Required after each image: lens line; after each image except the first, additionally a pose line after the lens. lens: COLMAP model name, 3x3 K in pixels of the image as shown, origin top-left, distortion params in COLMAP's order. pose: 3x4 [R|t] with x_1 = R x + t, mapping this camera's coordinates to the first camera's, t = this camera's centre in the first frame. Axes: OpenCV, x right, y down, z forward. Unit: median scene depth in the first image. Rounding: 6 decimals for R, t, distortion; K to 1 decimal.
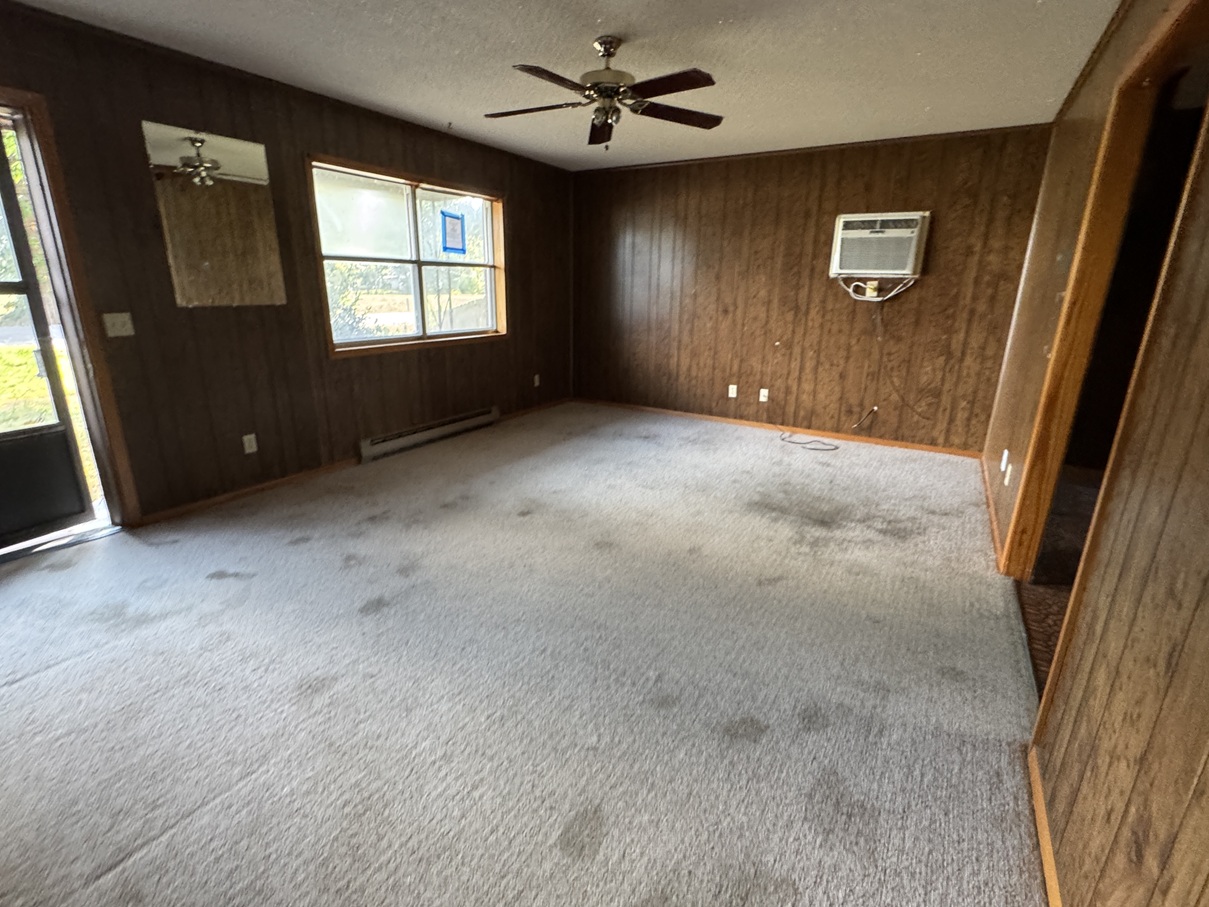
lens RADIAL K [[559.3, 0, 600.8], [0, 559.3, 449.2], [0, 0, 1]] dist [-0.001979, -0.000760]
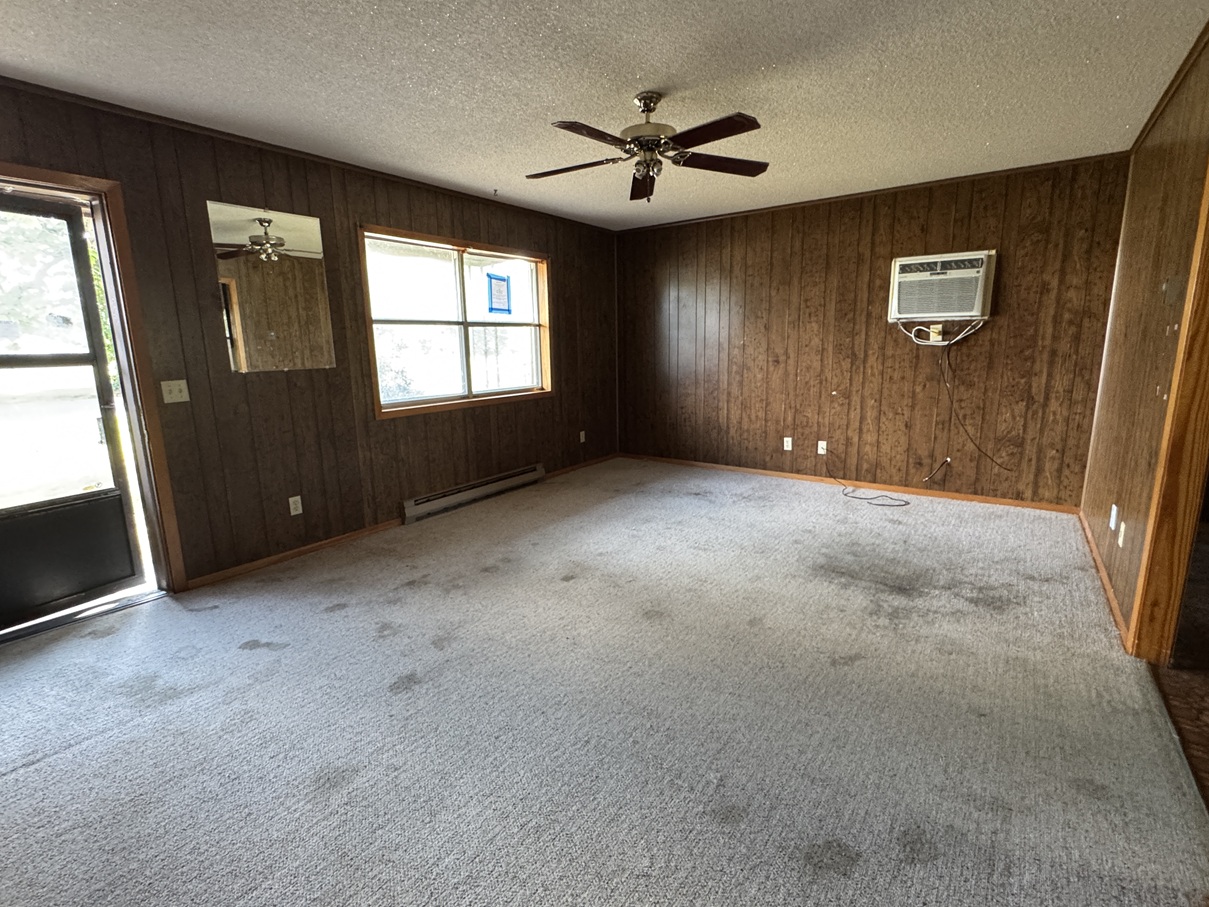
lens RADIAL K [[559.2, 0, 597.5], [0, 559.2, 448.6], [0, 0, 1]] dist [-0.002843, -0.000043]
pose [[0.995690, -0.018217, -0.090934, 0.001641], [0.009121, 0.995000, -0.099461, -0.006956], [0.092291, 0.098203, 0.990878, 0.050022]]
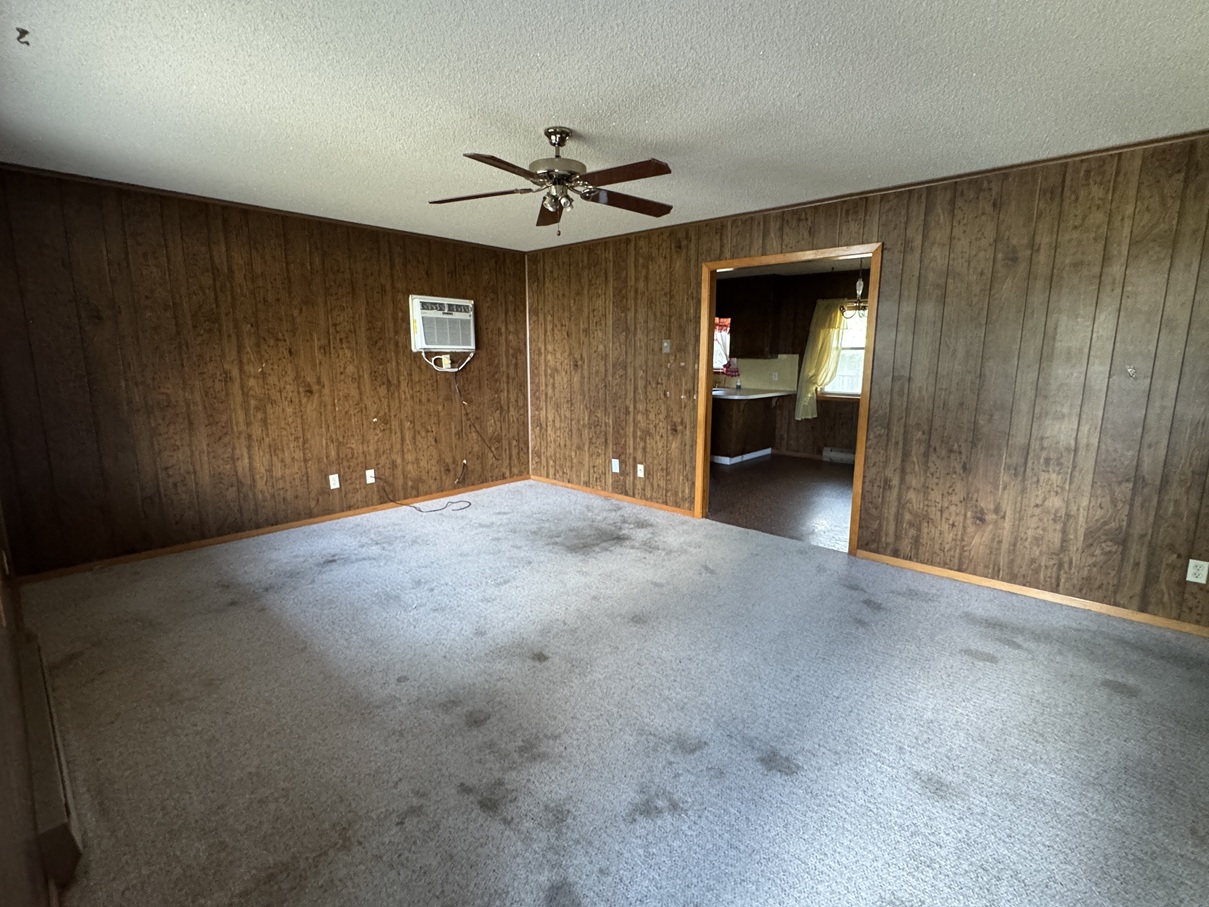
lens RADIAL K [[562.0, 0, 601.5], [0, 562.0, 450.2], [0, 0, 1]] dist [-0.003034, 0.000124]
pose [[0.194932, -0.181766, 0.963827, -0.769380], [0.277712, 0.952693, 0.123500, -0.218045], [-0.940679, 0.243592, 0.236189, 0.618467]]
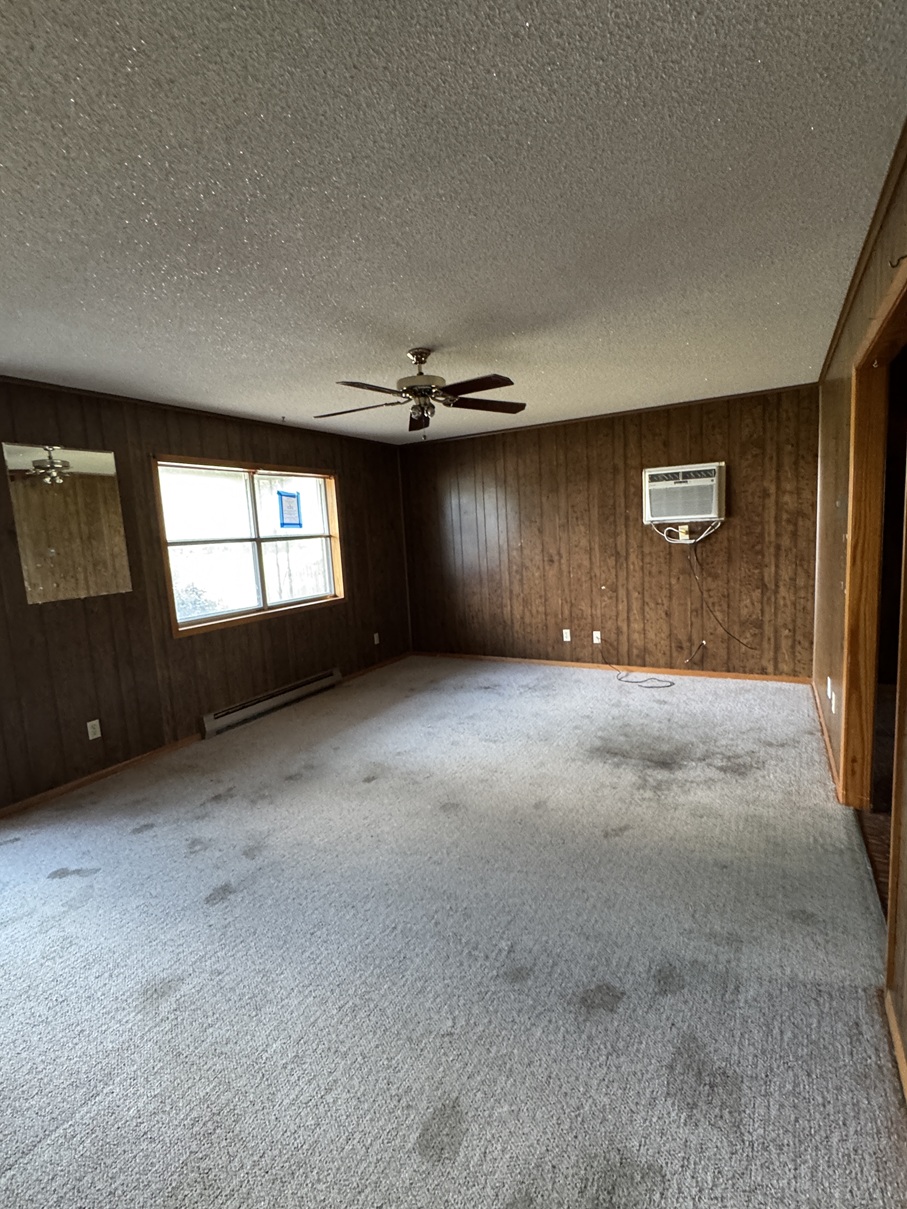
lens RADIAL K [[559.3, 0, 454.4], [0, 559.3, 601.2], [0, 0, 1]] dist [-0.001979, -0.000760]
pose [[0.996853, -0.075311, 0.024734, 0.013600], [0.078318, 0.983899, -0.160654, -0.024363], [-0.012236, 0.162086, 0.986701, -0.040672]]
